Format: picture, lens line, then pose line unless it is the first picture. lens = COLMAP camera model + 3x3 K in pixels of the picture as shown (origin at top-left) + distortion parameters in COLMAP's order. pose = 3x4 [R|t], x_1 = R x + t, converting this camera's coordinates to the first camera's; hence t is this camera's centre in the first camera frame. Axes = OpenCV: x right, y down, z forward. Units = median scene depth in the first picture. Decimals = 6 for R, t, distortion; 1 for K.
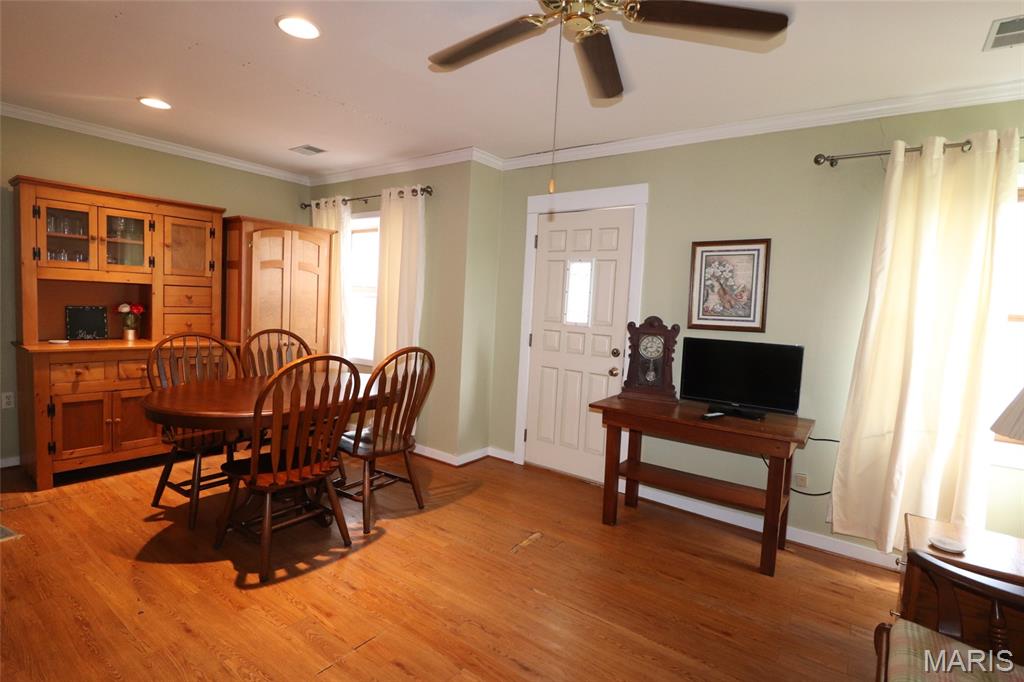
lens RADIAL K [[507.6, 0, 505.1], [0, 507.6, 340.9], [0, 0, 1]] dist [-0.004223, -0.006638]
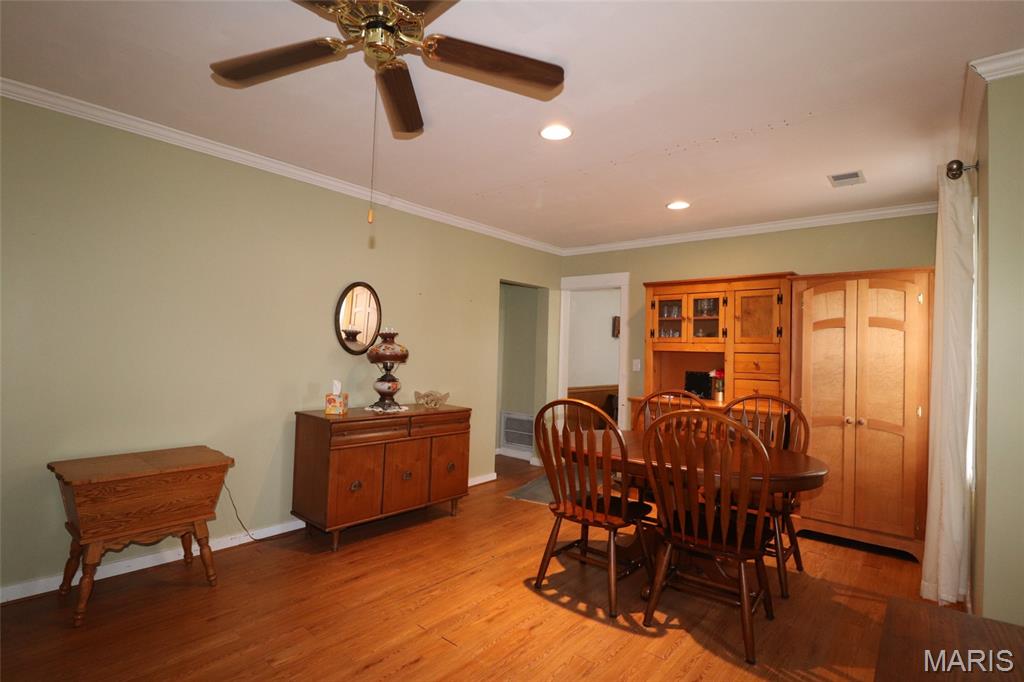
lens RADIAL K [[507.6, 0, 507.7], [0, 507.6, 342.2], [0, 0, 1]] dist [-0.004223, -0.006638]
pose [[-0.068370, -0.073591, -0.994942, 0.530390], [-0.111451, 0.991597, -0.065685, -0.005969], [0.991415, 0.106397, -0.075998, 0.678138]]
